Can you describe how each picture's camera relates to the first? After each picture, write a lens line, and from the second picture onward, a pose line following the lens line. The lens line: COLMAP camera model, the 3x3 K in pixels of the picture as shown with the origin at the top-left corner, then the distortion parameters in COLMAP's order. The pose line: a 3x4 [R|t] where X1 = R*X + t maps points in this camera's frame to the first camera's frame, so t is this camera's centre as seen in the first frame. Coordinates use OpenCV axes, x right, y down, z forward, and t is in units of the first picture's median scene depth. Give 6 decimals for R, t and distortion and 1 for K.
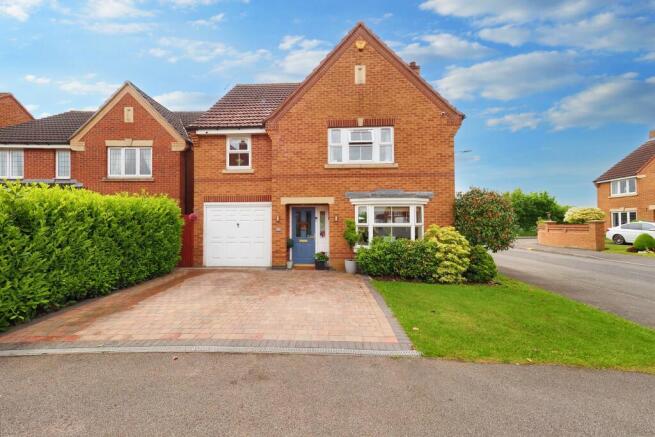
lens RADIAL K [[270.7, 0, 327.5], [0, 270.7, 218.5], [0, 0, 1]] dist [0.027353, 0.000256]
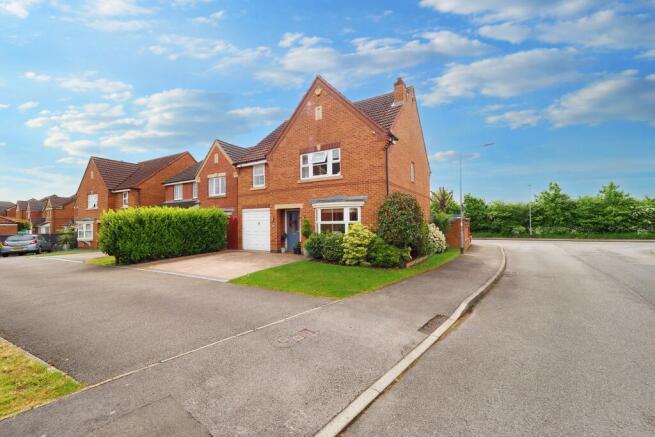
lens RADIAL K [[267.4, 0, 318.1], [0, 267.4, 220.5], [0, 0, 1]] dist [-0.018770, -0.000212]
pose [[0.881178, -0.011745, -0.472638, 0.739444], [0.017388, 0.999820, 0.007572, 0.002169], [0.472464, -0.014890, 0.881224, -0.188156]]
